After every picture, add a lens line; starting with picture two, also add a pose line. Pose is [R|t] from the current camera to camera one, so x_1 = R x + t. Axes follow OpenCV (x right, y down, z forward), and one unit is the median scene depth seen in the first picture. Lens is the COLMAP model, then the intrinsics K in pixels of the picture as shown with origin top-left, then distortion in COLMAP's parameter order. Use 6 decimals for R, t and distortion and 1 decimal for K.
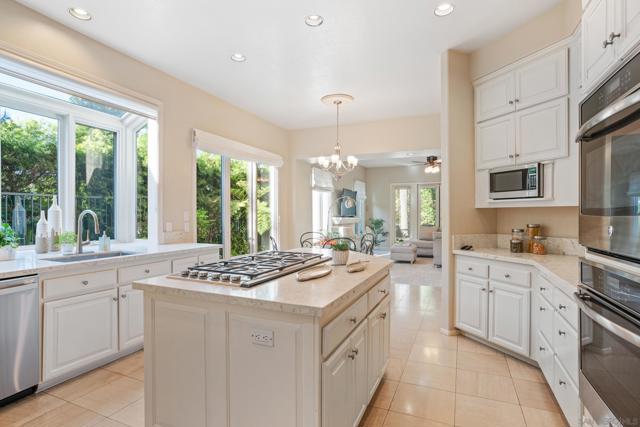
lens RADIAL K [[334.6, 0, 320.0], [0, 334.6, 213.5], [0, 0, 1]] dist [-0.034685, 0.001390]
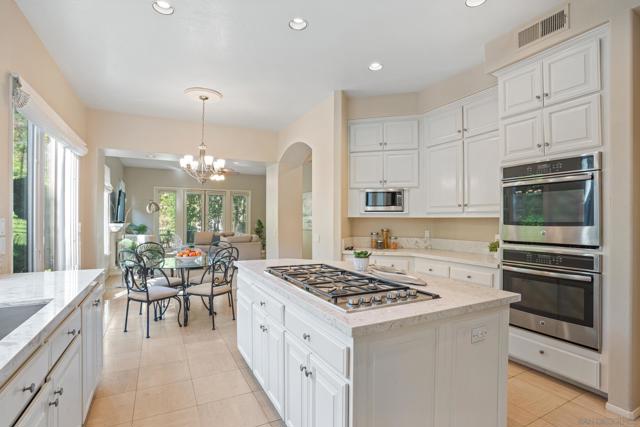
lens RADIAL K [[317.0, 0, 320.0], [0, 317.0, 213.5], [0, 0, 1]] dist [-0.002721, 0.000161]
pose [[0.639263, 0.016707, 0.768807, -0.404823], [-0.007623, 0.999853, -0.015390, -0.008527], [-0.768951, 0.003977, 0.639296, 0.209880]]
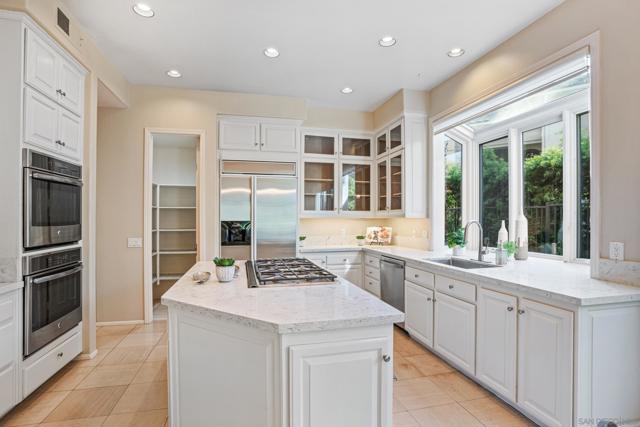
lens RADIAL K [[316.3, 0, 318.1], [0, 316.3, 221.4], [0, 0, 1]] dist [-0.032332, 0.001646]
pose [[-0.804430, 0.002676, -0.594041, 0.182100], [0.000872, 0.999994, 0.003324, -0.007557], [0.594047, 0.002156, -0.804428, 0.898701]]
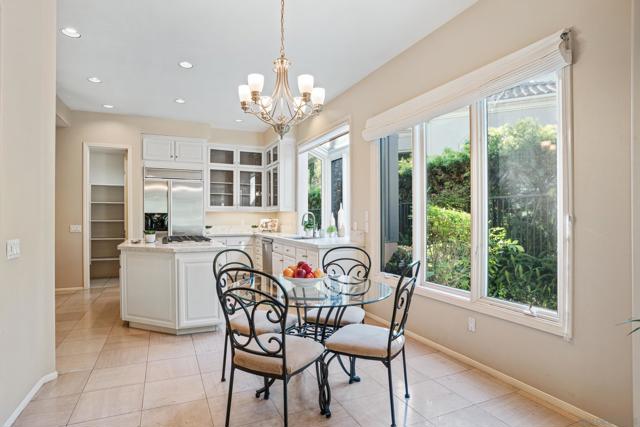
lens RADIAL K [[345.3, 0, 302.1], [0, 345.3, 224.6], [0, 0, 1]] dist [0.000111, 0.000190]
pose [[-0.711454, 0.010528, -0.702654, 0.361806], [-0.001388, 0.999865, 0.016386, 0.014877], [0.702732, 0.012633, -0.711343, 1.353517]]
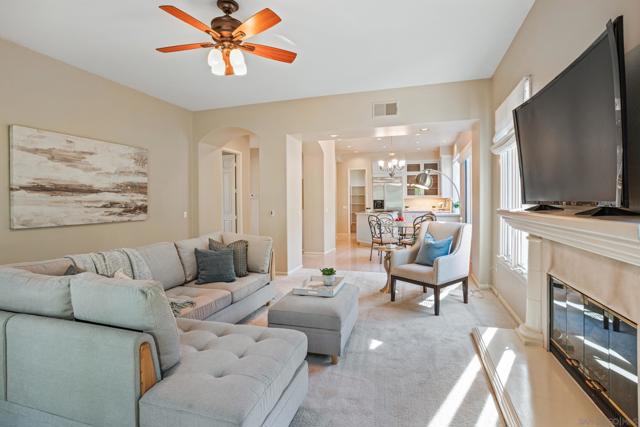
lens RADIAL K [[317.0, 0, 320.0], [0, 317.0, 213.5], [0, 0, 1]] dist [-0.002721, 0.000161]
pose [[-0.995991, 0.006820, -0.089188, 0.484611], [0.003872, 0.999442, 0.033189, 0.015504], [0.089365, 0.032711, -0.995462, 2.352197]]
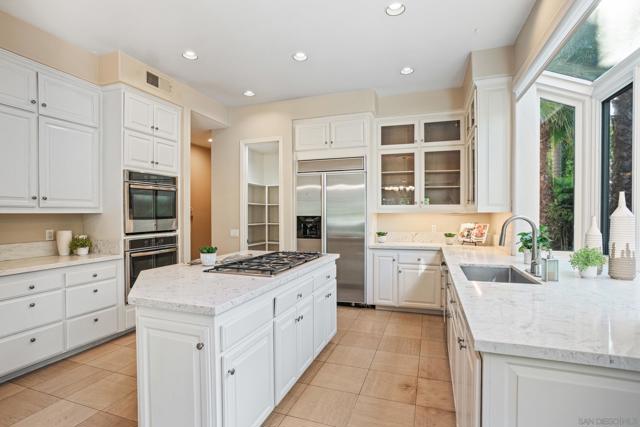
lens RADIAL K [[308.7, 0, 317.4], [0, 308.7, 222.2], [0, 0, 1]] dist [-0.048945, 0.000100]
pose [[-0.998328, 0.002043, -0.057772, -0.115473], [0.000723, 0.999738, 0.022871, -0.008425], [0.057804, 0.022791, -0.998068, 0.988298]]
